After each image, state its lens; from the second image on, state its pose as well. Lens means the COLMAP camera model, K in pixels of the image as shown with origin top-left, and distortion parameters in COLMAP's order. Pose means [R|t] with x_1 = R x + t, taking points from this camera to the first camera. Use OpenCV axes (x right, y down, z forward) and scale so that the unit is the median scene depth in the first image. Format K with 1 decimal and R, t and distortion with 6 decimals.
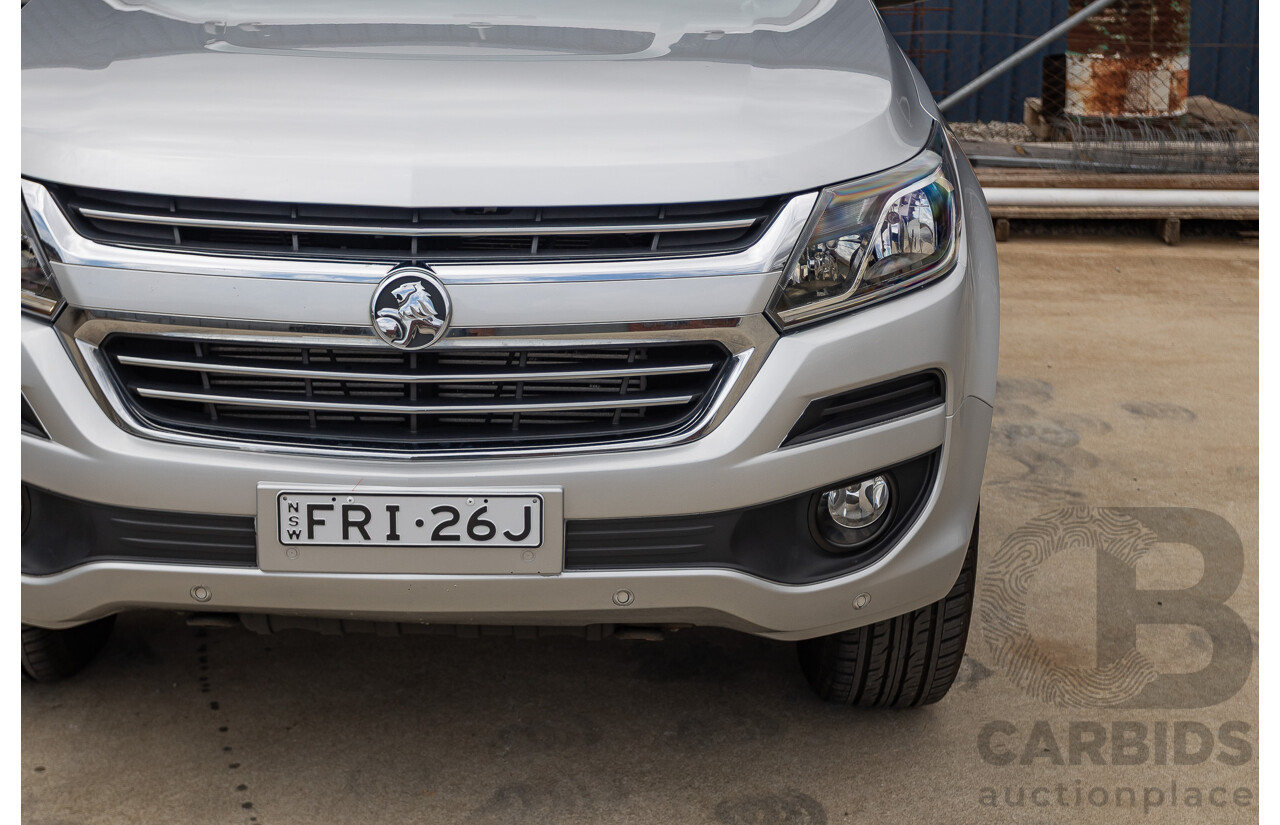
lens RADIAL K [[2186.8, 0, 640.0], [0, 2186.8, 412.5], [0, 0, 1]] dist [-0.011625, 0.042660]
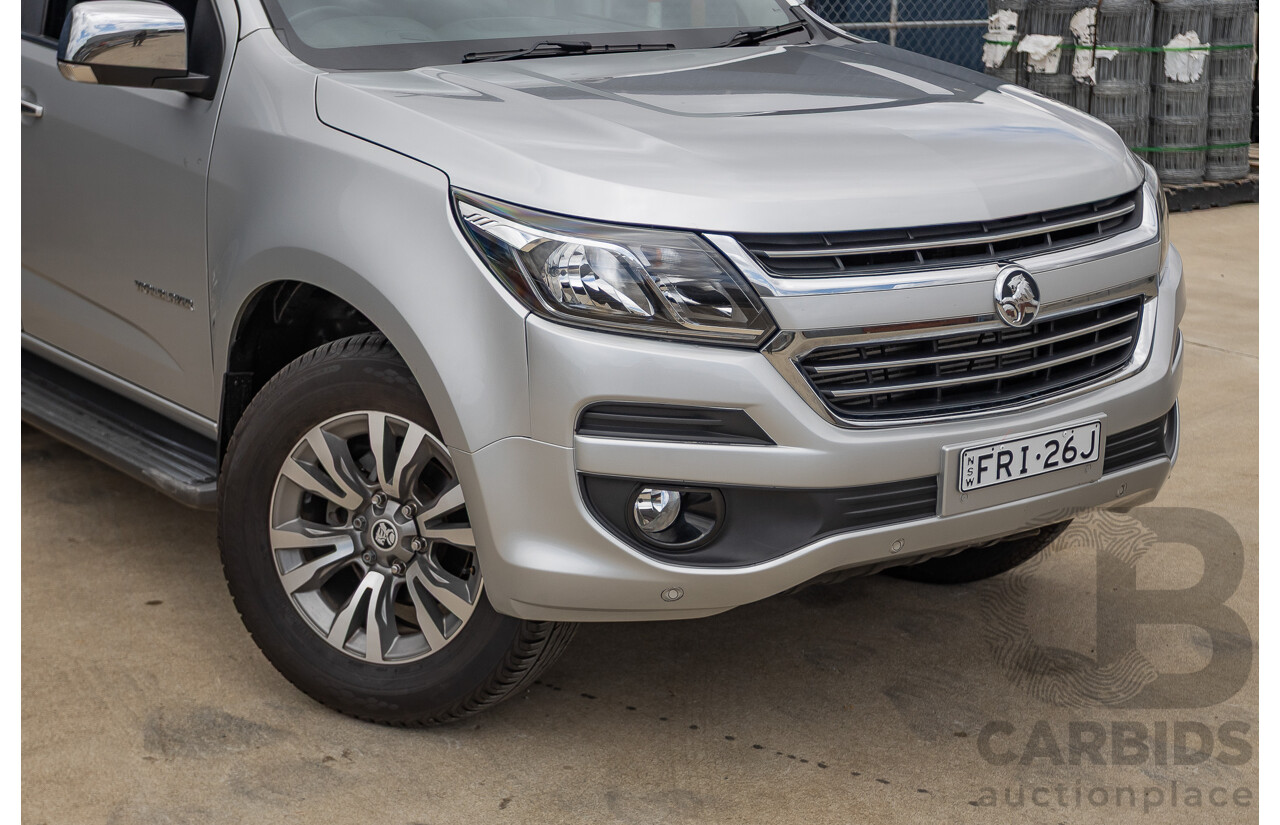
lens RADIAL K [[2186.8, 0, 640.0], [0, 2186.8, 412.5], [0, 0, 1]] dist [-0.011625, 0.042660]
pose [[0.802712, -0.155840, 0.575644, -1.040929], [0.164738, 0.985639, 0.037115, -0.063418], [-0.573162, 0.065038, 0.816857, 0.064286]]
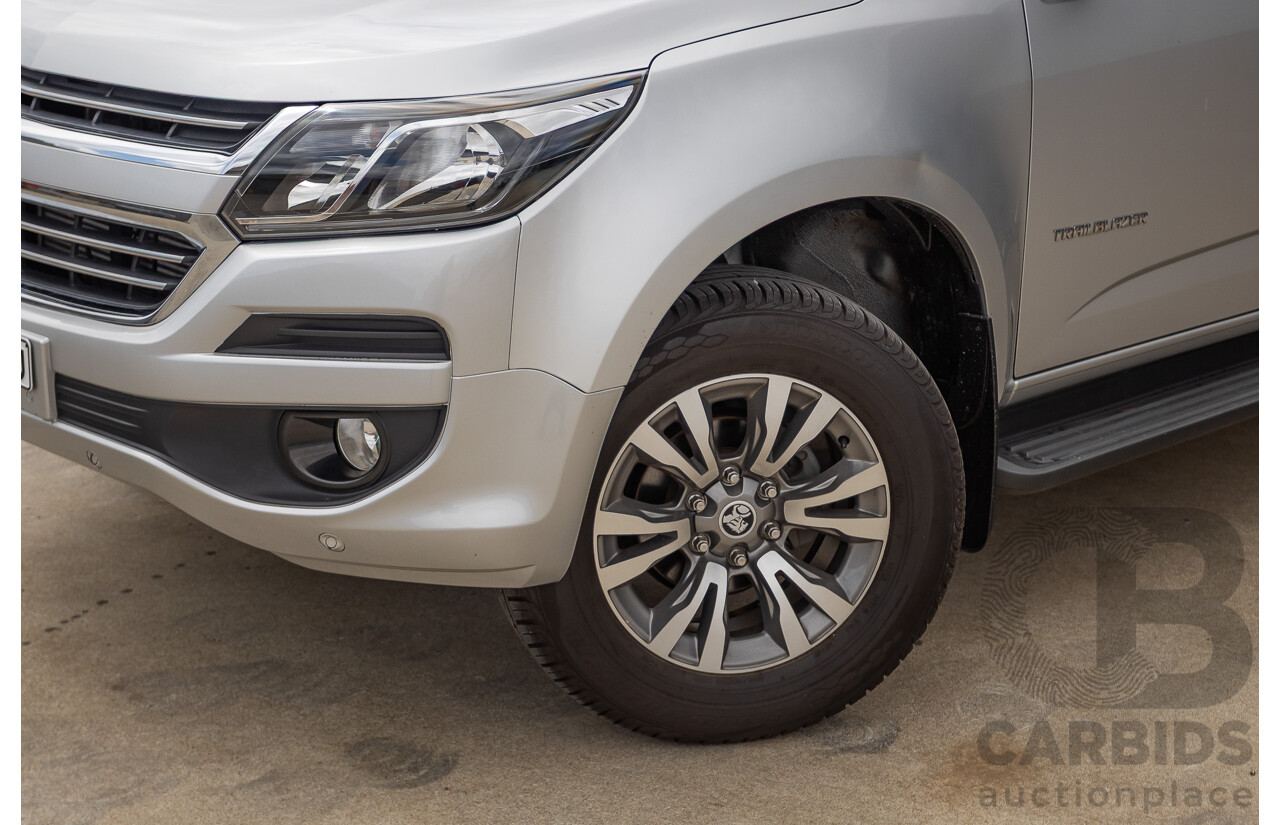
lens RADIAL K [[2186.8, 0, 640.0], [0, 2186.8, 412.5], [0, 0, 1]] dist [-0.011625, 0.042660]
pose [[0.672993, 0.218292, -0.706703, 0.930520], [-0.213816, 0.972081, 0.096647, -0.097436], [0.708070, 0.086062, 0.700878, 0.455683]]
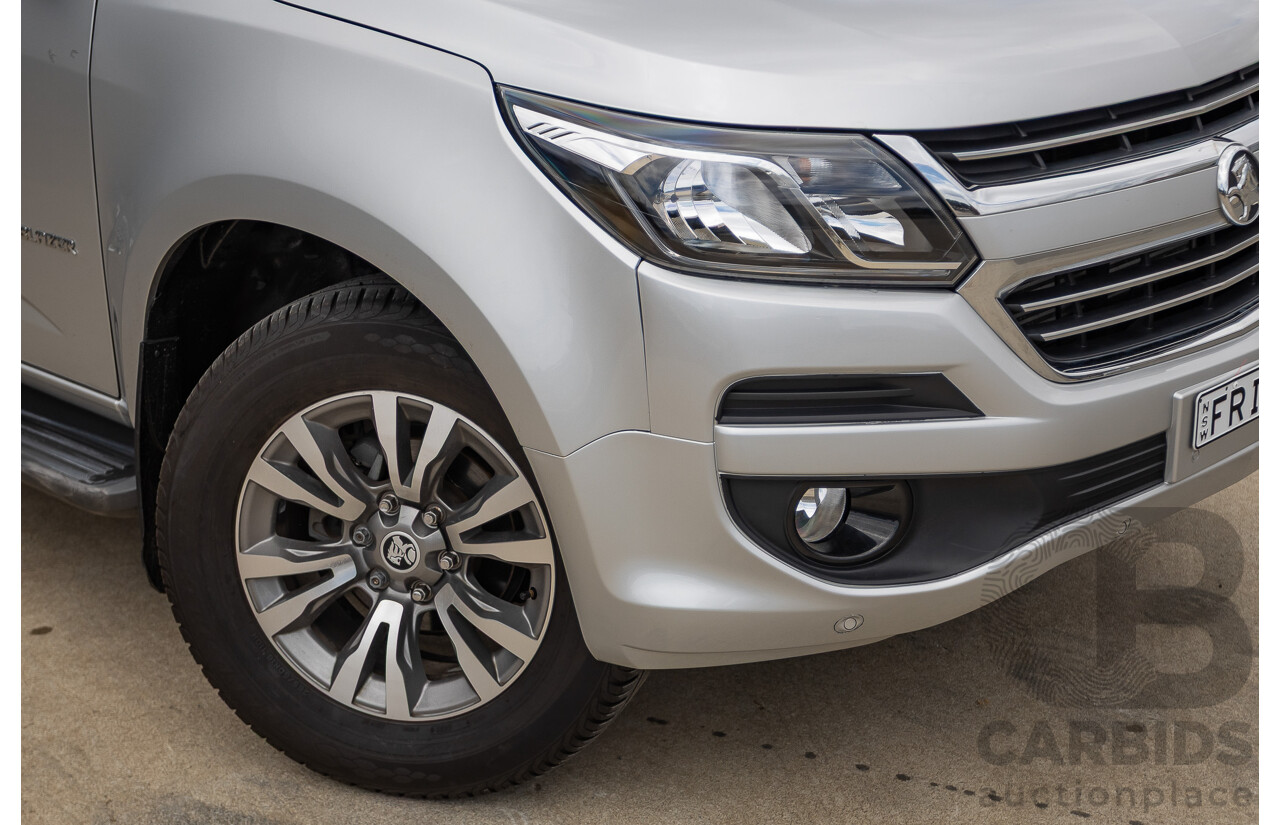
lens RADIAL K [[2186.8, 0, 640.0], [0, 2186.8, 412.5], [0, 0, 1]] dist [-0.011625, 0.042660]
pose [[0.694348, -0.270109, 0.667024, -0.978089], [0.223444, 0.961996, 0.156960, -0.162562], [-0.684071, 0.040057, 0.728315, 0.462132]]
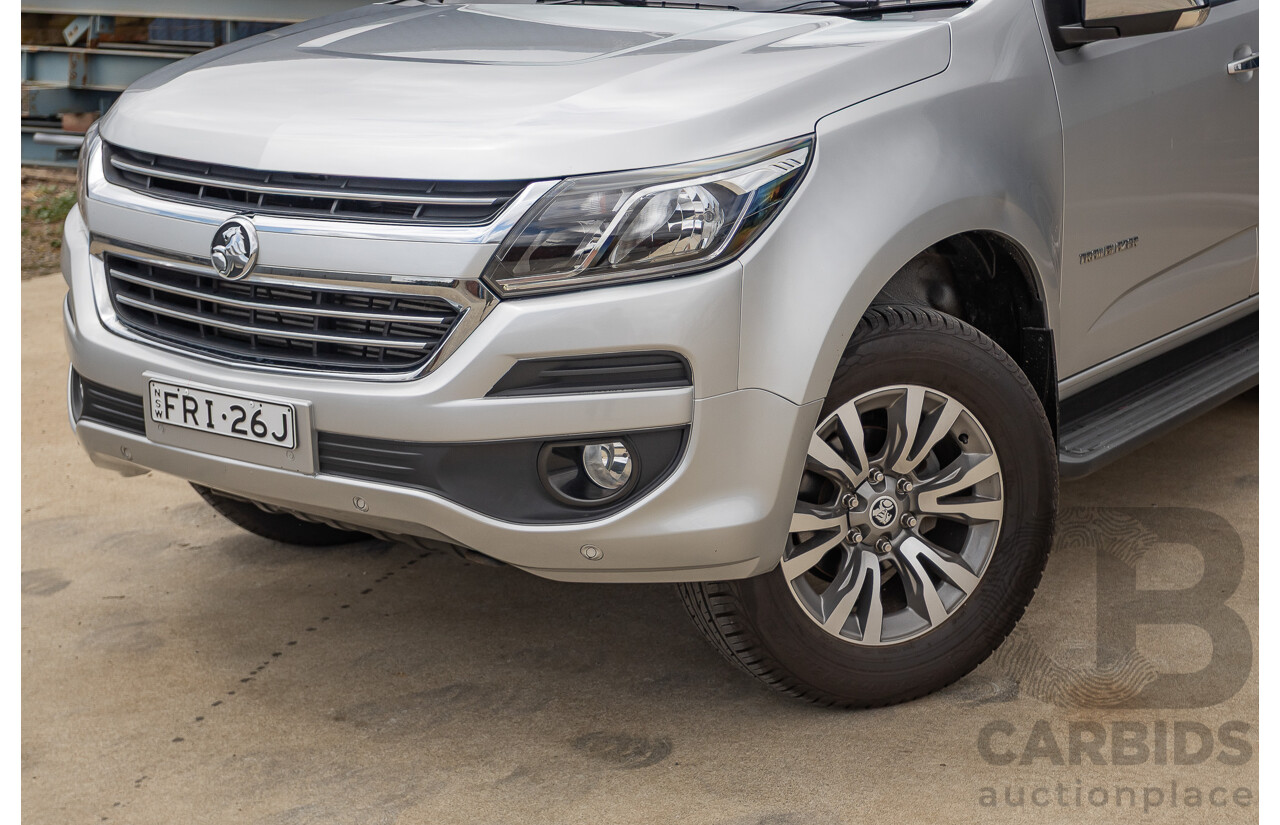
lens RADIAL K [[2186.8, 0, 640.0], [0, 2186.8, 412.5], [0, 0, 1]] dist [-0.011625, 0.042660]
pose [[0.792654, 0.121312, -0.597480, 0.844892], [-0.136780, 0.990407, 0.019630, -0.009669], [0.594130, 0.066163, 0.801643, 0.127464]]
